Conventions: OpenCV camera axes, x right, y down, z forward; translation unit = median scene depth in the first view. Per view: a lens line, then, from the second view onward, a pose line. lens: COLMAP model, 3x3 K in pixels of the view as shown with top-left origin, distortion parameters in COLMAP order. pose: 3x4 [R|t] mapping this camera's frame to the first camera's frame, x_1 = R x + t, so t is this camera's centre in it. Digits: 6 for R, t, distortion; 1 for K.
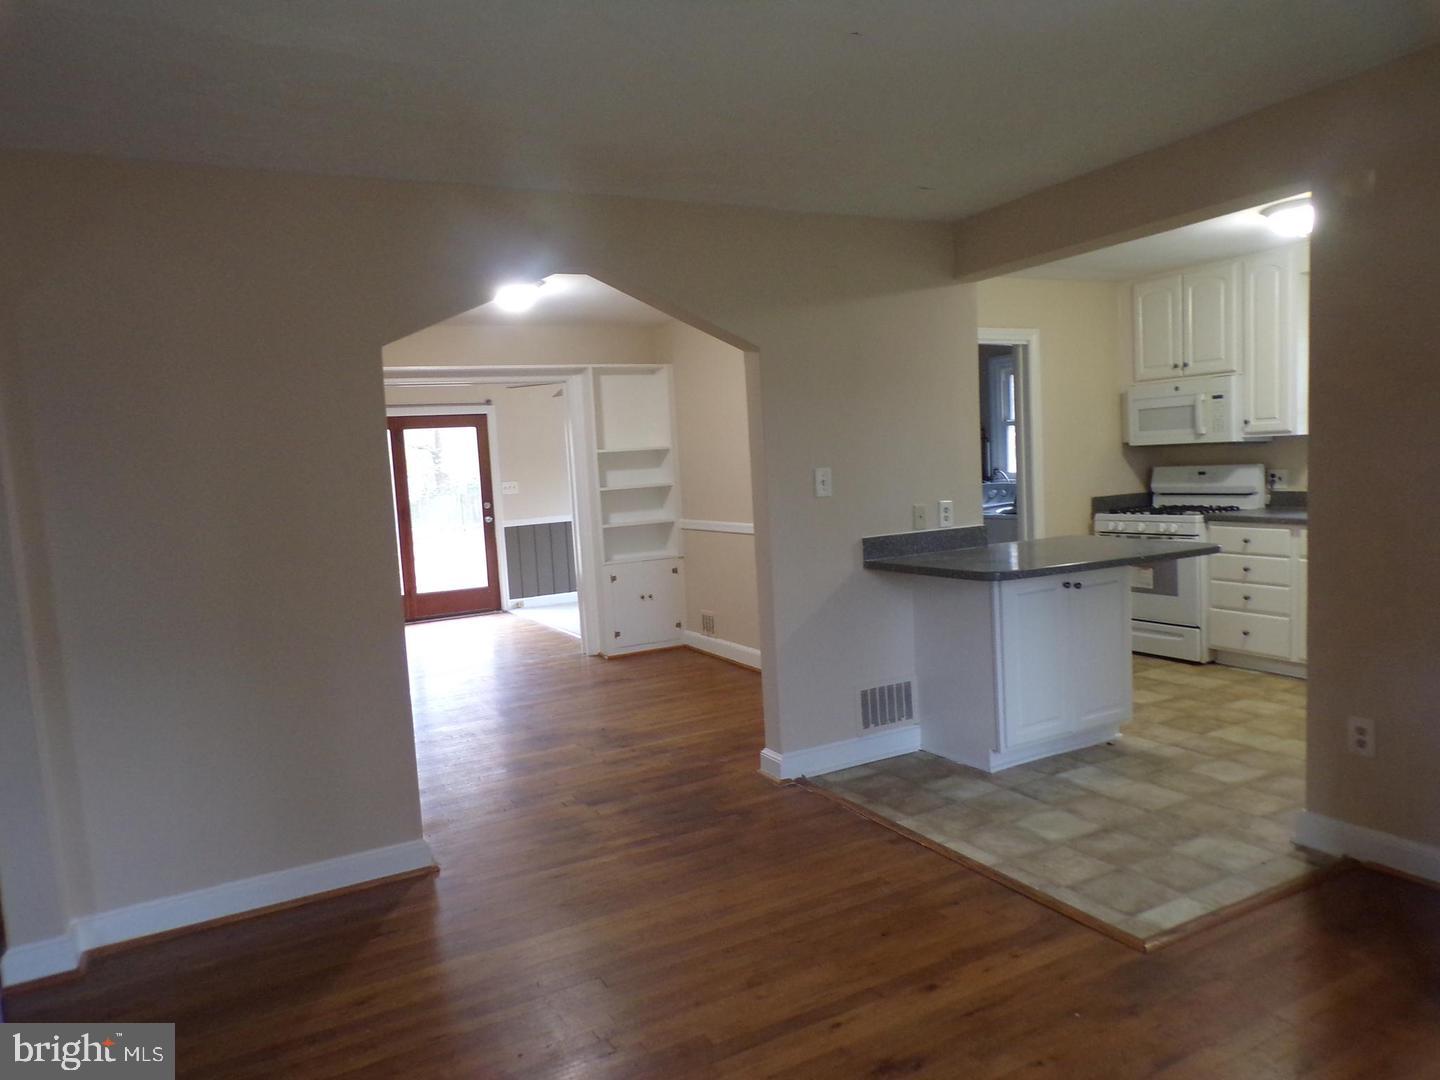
lens RADIAL K [[977.8, 0, 718.2], [0, 977.8, 546.9], [0, 0, 1]] dist [0.007719, 0.002357]
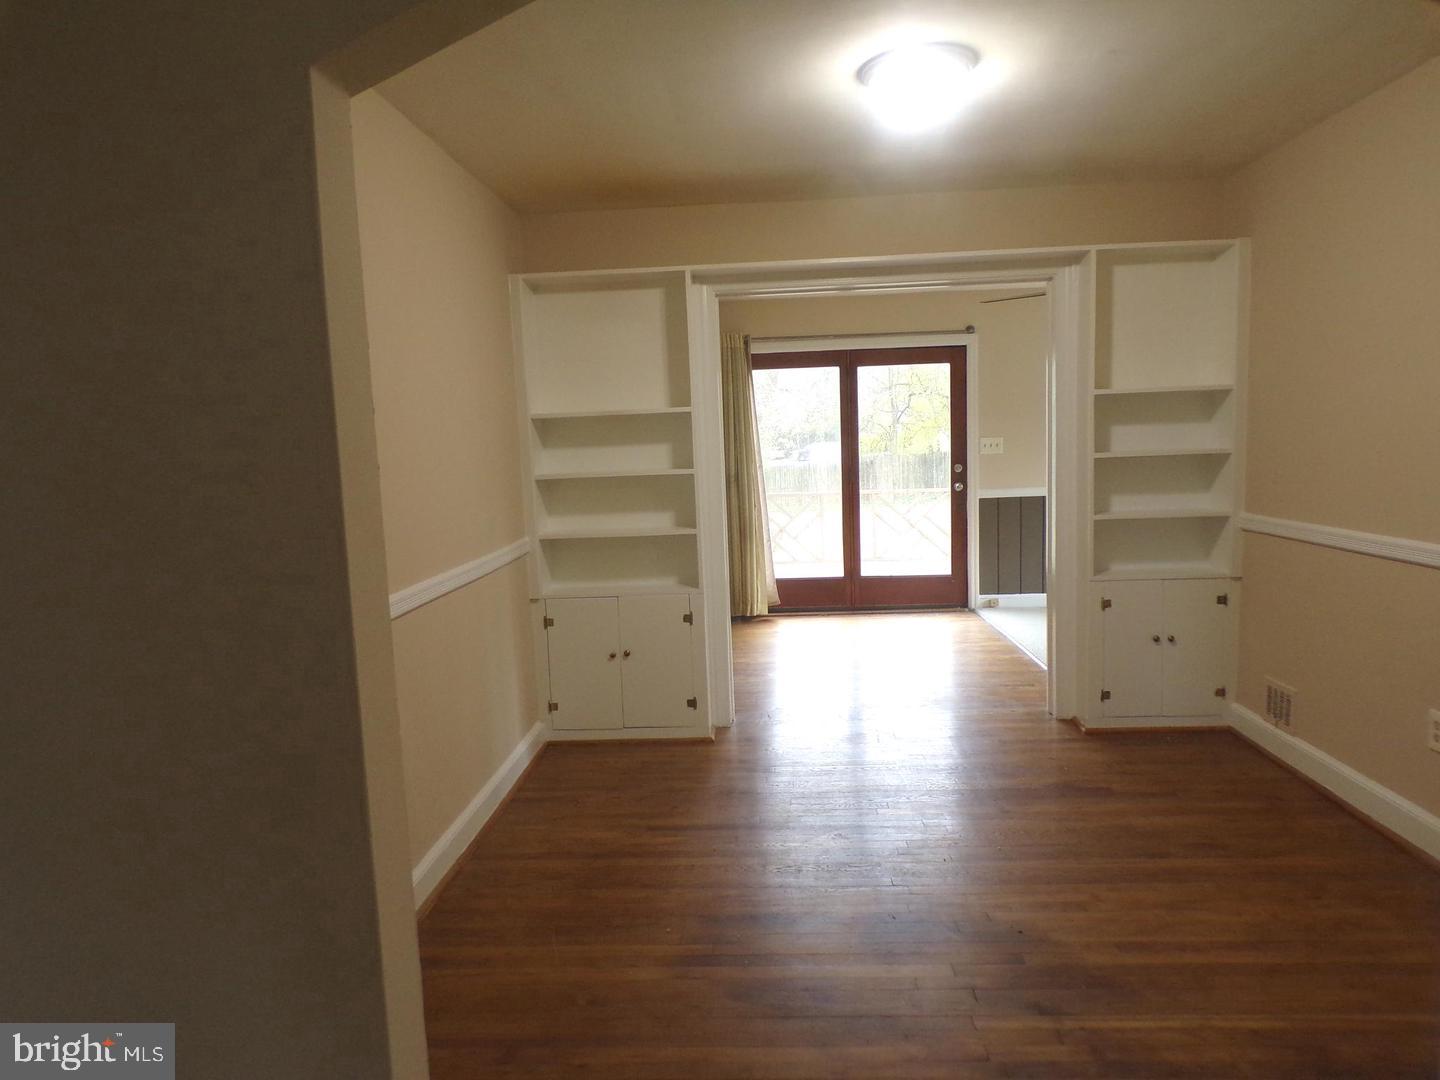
lens RADIAL K [[977.8, 0, 721.8], [0, 977.8, 546.7], [0, 0, 1]] dist [0.007719, 0.002357]
pose [[0.856641, 0.086206, -0.508659, -0.006249], [-0.061588, 0.995978, 0.065074, -0.031023], [0.512223, -0.024418, 0.858505, 0.401838]]
